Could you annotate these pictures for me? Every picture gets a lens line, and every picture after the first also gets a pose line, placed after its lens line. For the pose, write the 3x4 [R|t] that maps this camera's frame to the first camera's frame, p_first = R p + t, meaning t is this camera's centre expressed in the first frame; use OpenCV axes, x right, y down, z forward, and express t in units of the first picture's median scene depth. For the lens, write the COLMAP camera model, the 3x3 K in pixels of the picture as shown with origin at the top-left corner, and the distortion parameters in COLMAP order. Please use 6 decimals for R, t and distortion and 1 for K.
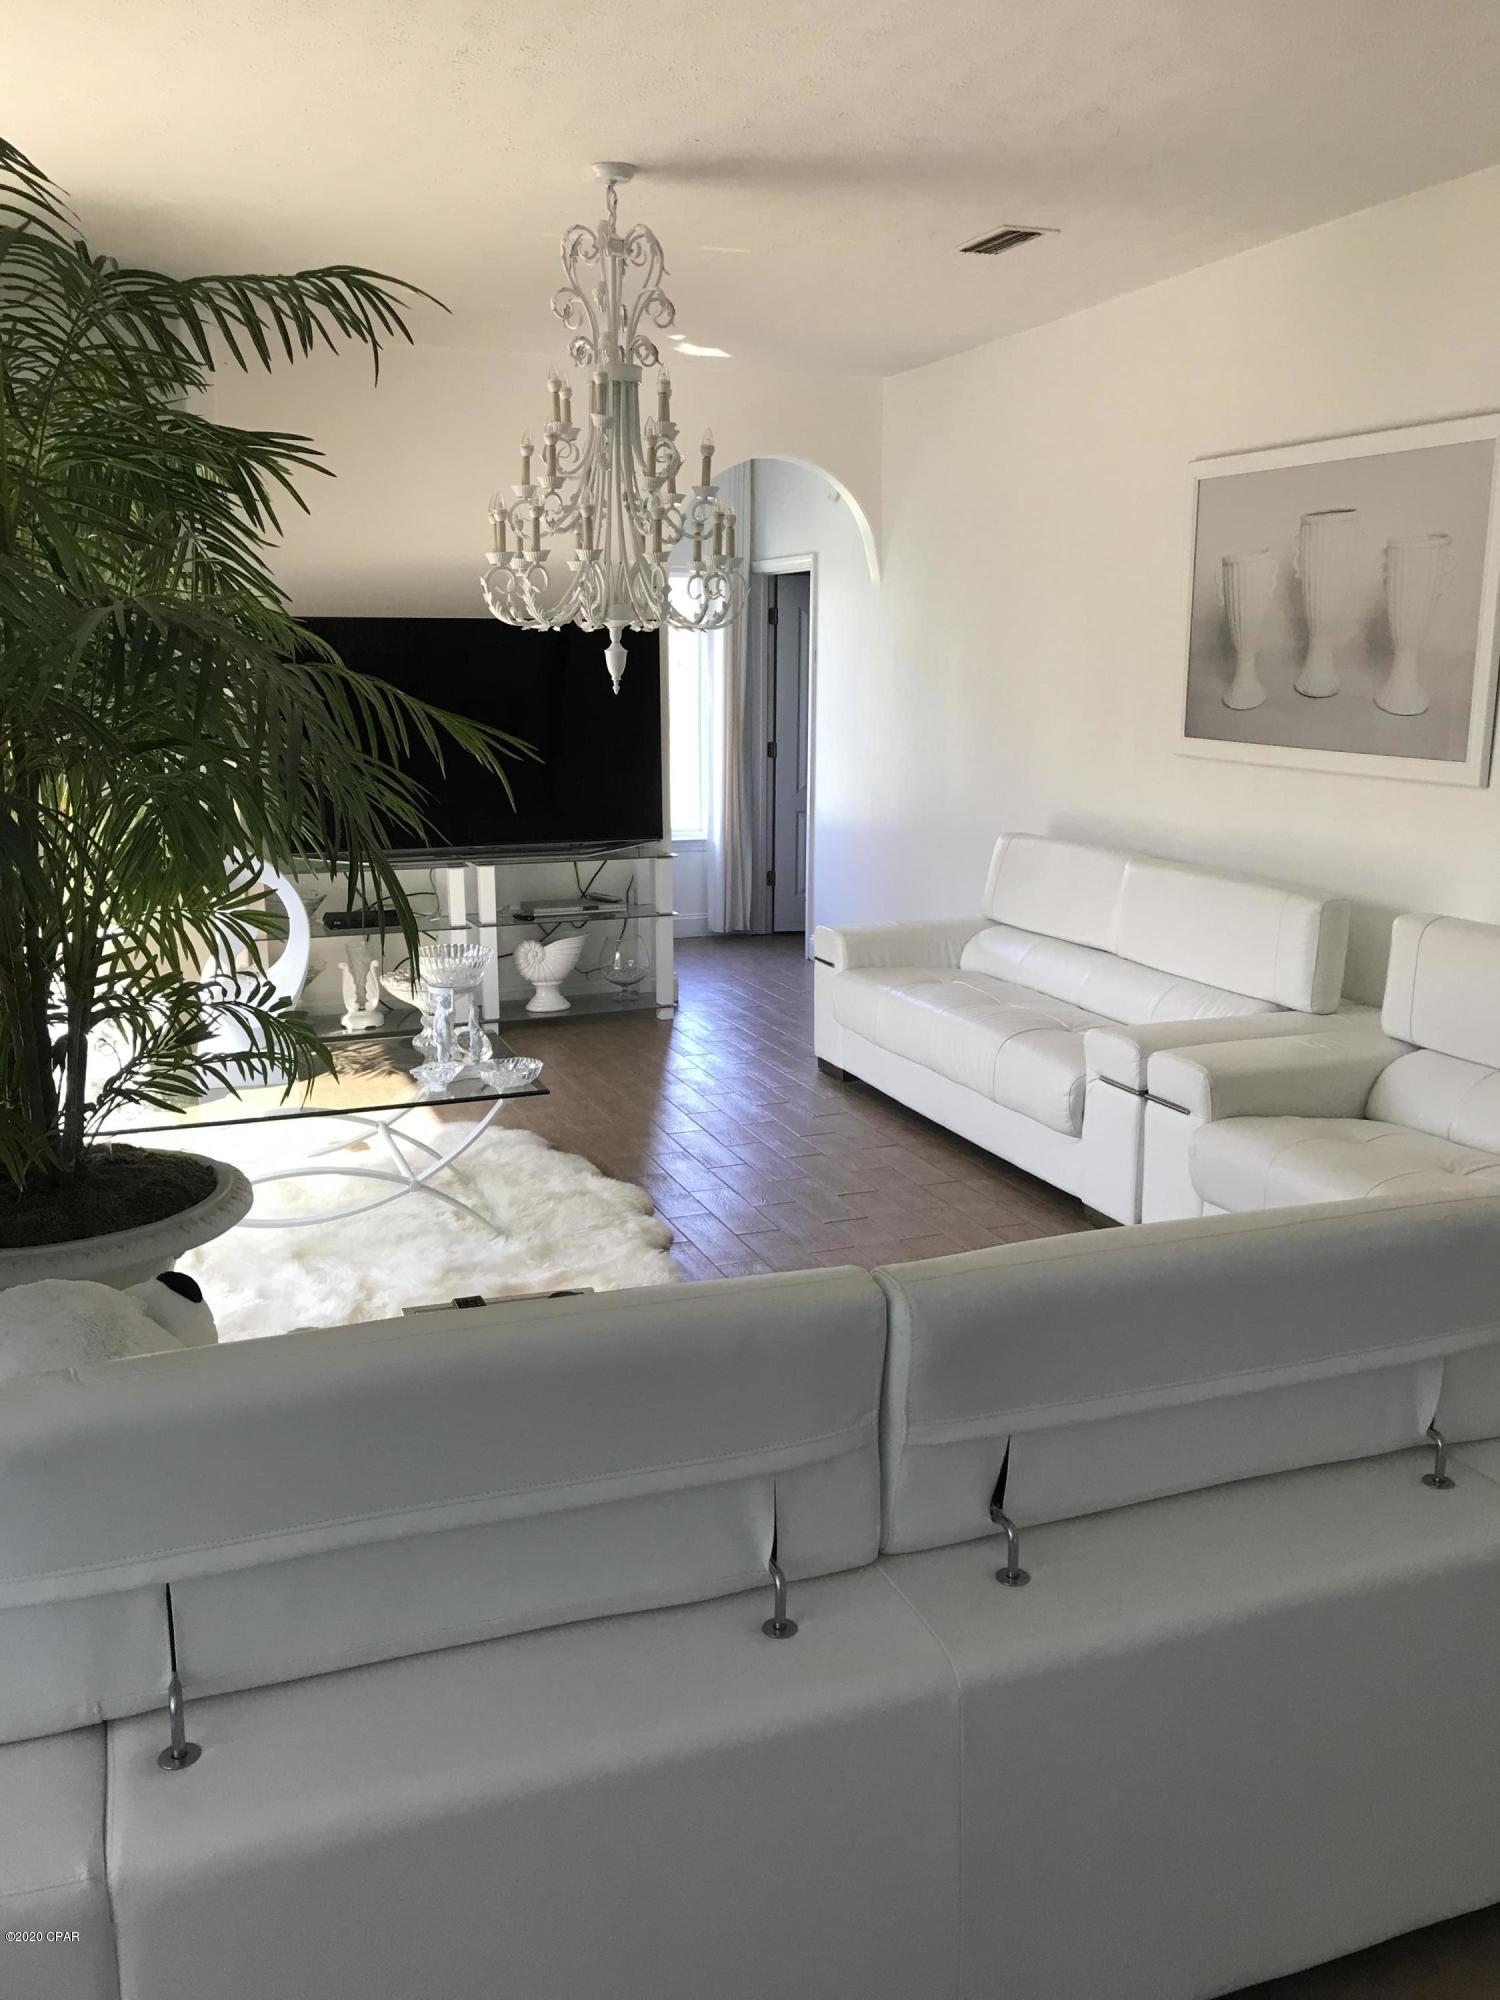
lens RADIAL K [[1644.2, 0, 745.3], [0, 1644.2, 990.3], [0, 0, 1]] dist [0.033746, 0.011853]
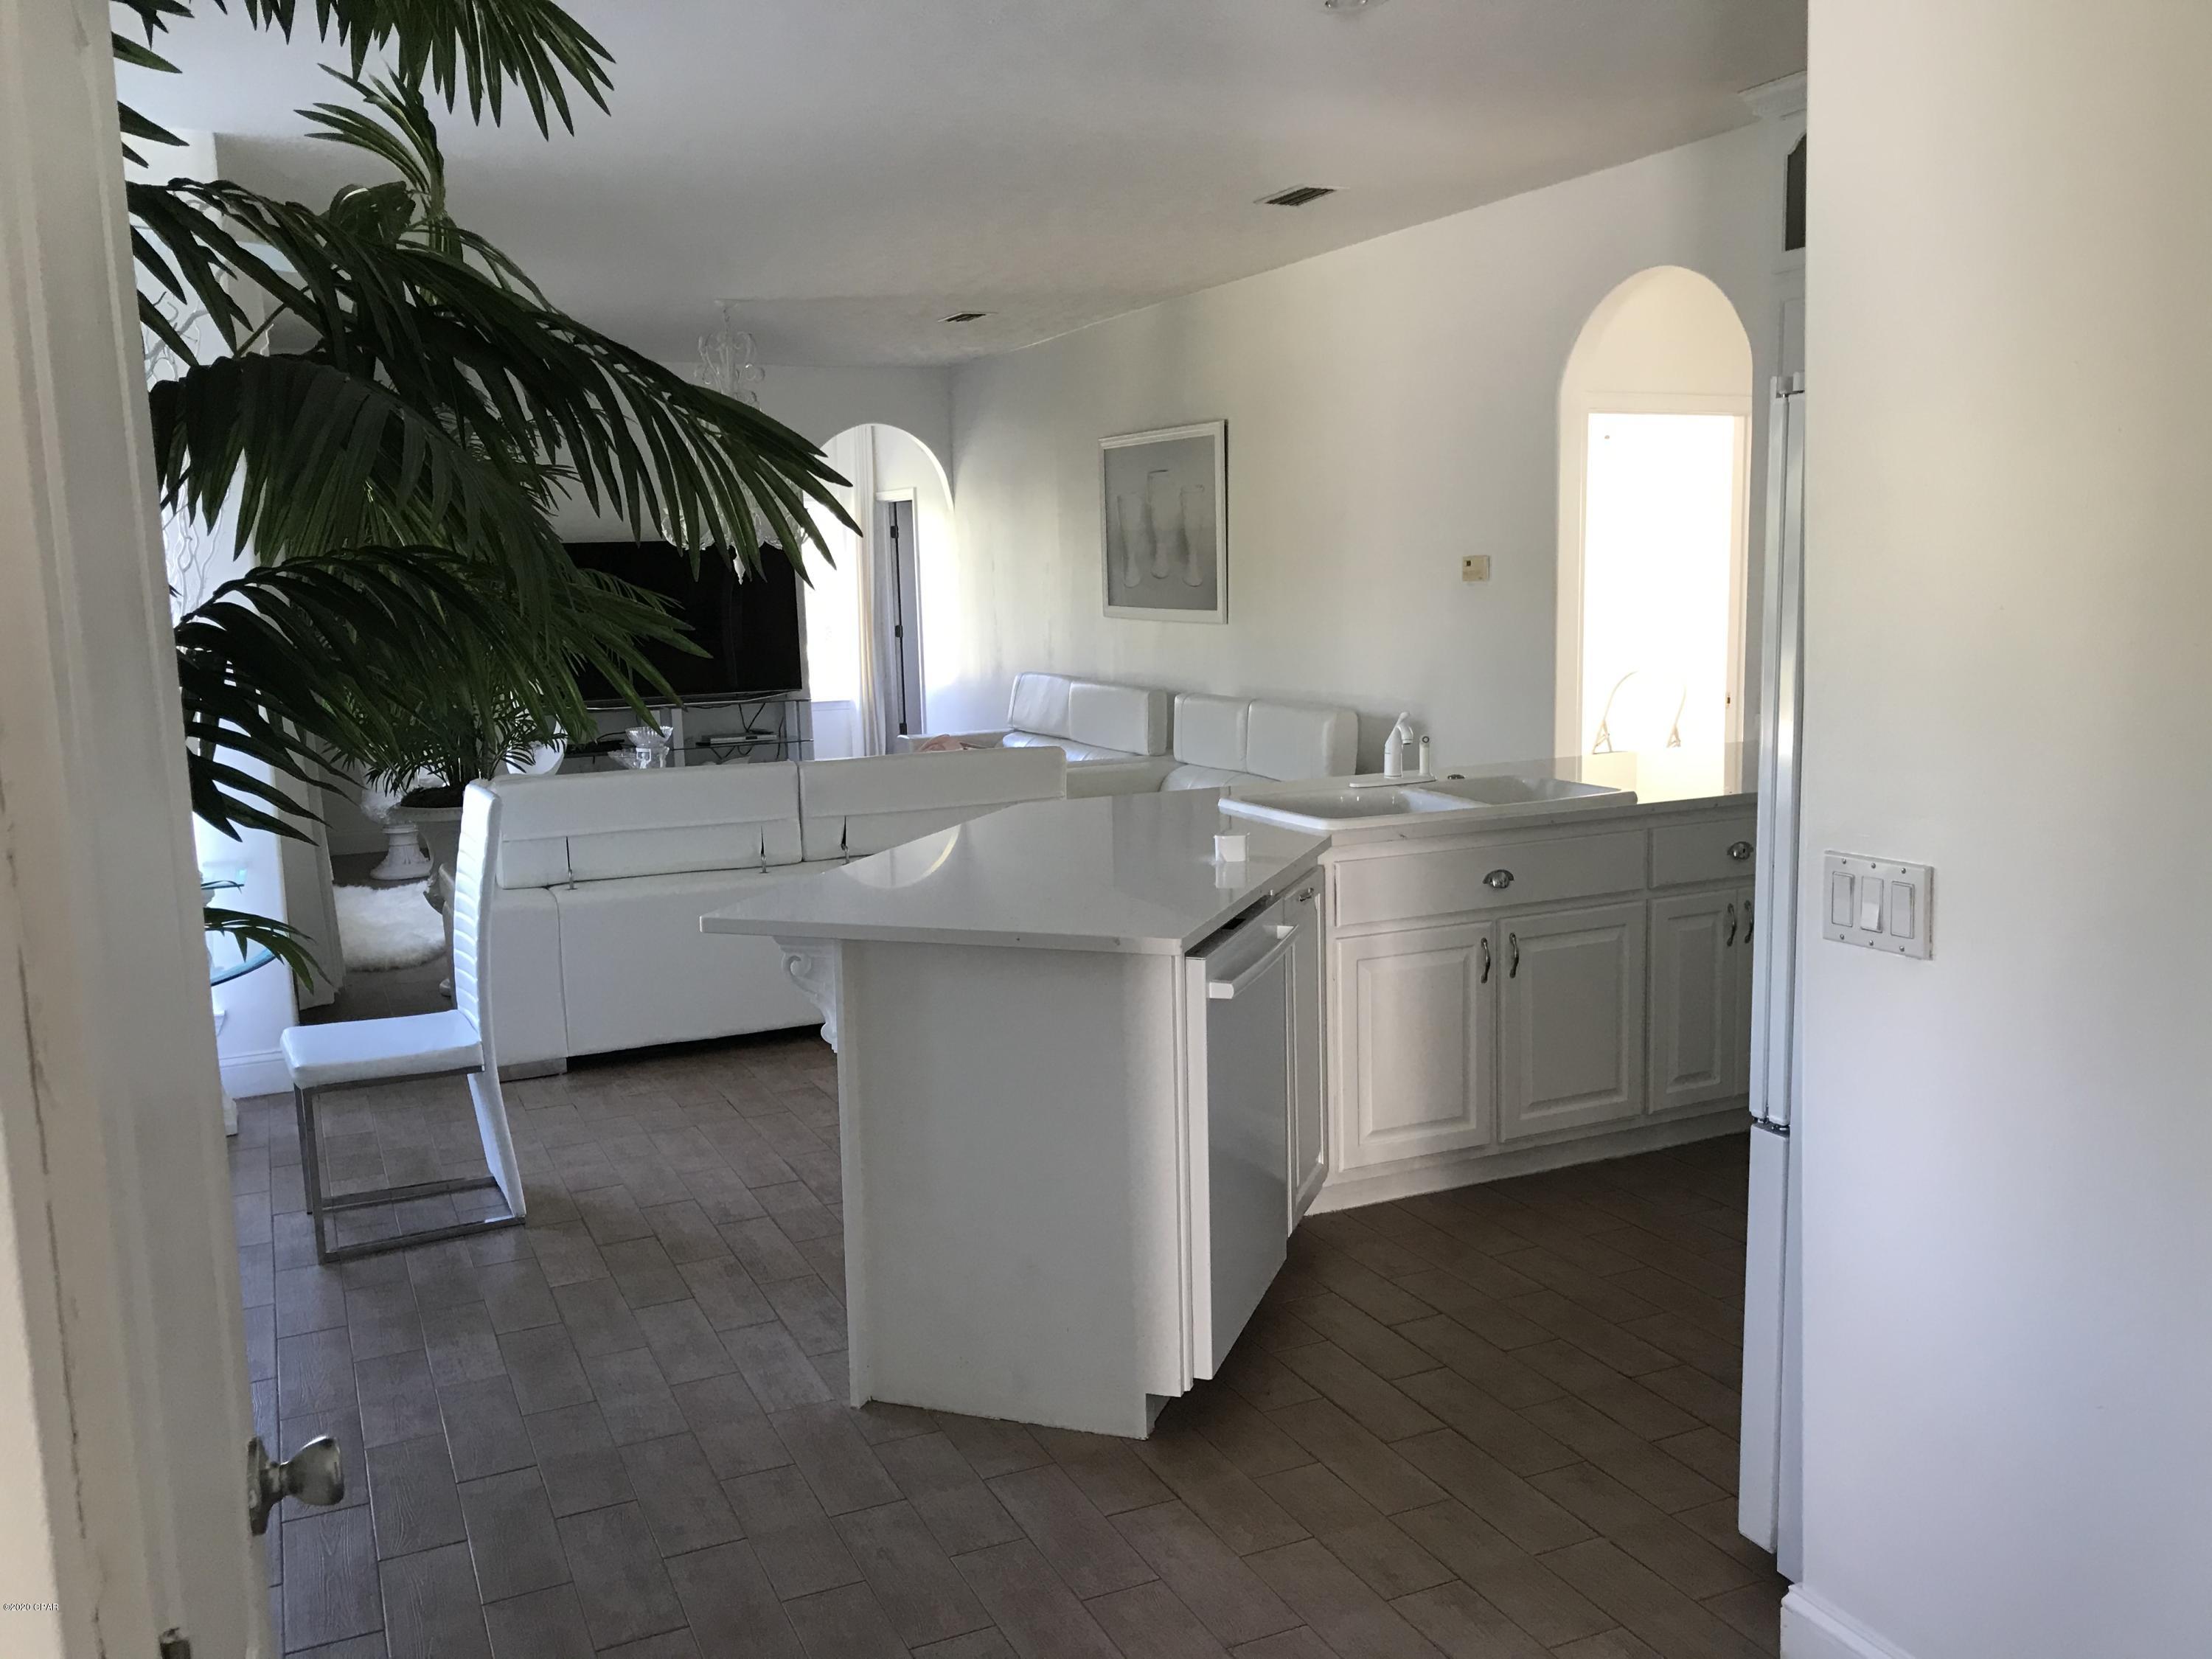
lens RADIAL K [[1809.2, 0, 1104.4], [0, 1809.2, 825.6], [0, 0, 1]] dist [0.117721, -0.255281]
pose [[0.997599, -0.036566, 0.058816, 0.177075], [0.039808, 0.997697, -0.054922, 0.190265], [-0.056672, 0.057132, 0.996757, -0.902268]]
